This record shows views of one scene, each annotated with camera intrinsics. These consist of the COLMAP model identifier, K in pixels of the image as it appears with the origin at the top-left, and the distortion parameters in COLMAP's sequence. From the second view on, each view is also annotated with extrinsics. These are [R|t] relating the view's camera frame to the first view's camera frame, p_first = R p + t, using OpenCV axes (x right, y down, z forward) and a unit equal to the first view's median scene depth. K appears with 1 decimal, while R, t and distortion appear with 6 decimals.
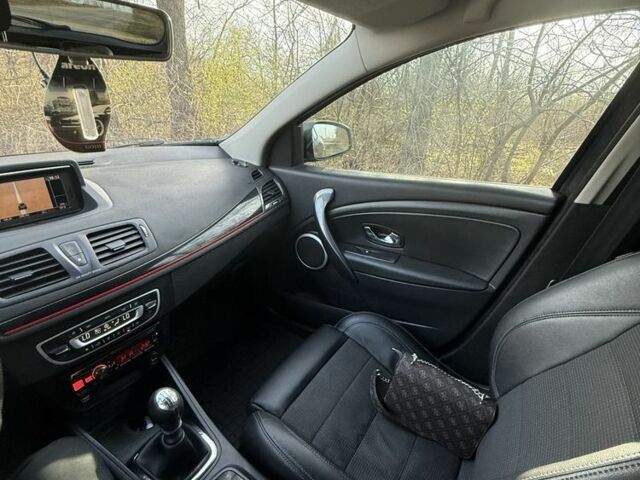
lens RADIAL K [[340.5, 0, 318.9], [0, 340.5, 240.1], [0, 0, 1]] dist [0.006682, 0.001486]
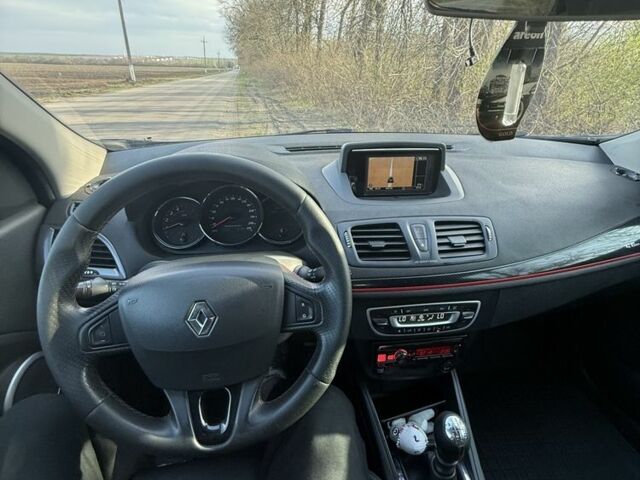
lens RADIAL K [[340.5, 0, 319.1], [0, 340.5, 240.6], [0, 0, 1]] dist [0.006682, 0.001486]
pose [[0.656629, 0.321740, -0.682145, -0.209472], [-0.299944, 0.941244, 0.155222, -0.016197], [0.692006, 0.102682, 0.714552, 0.077920]]
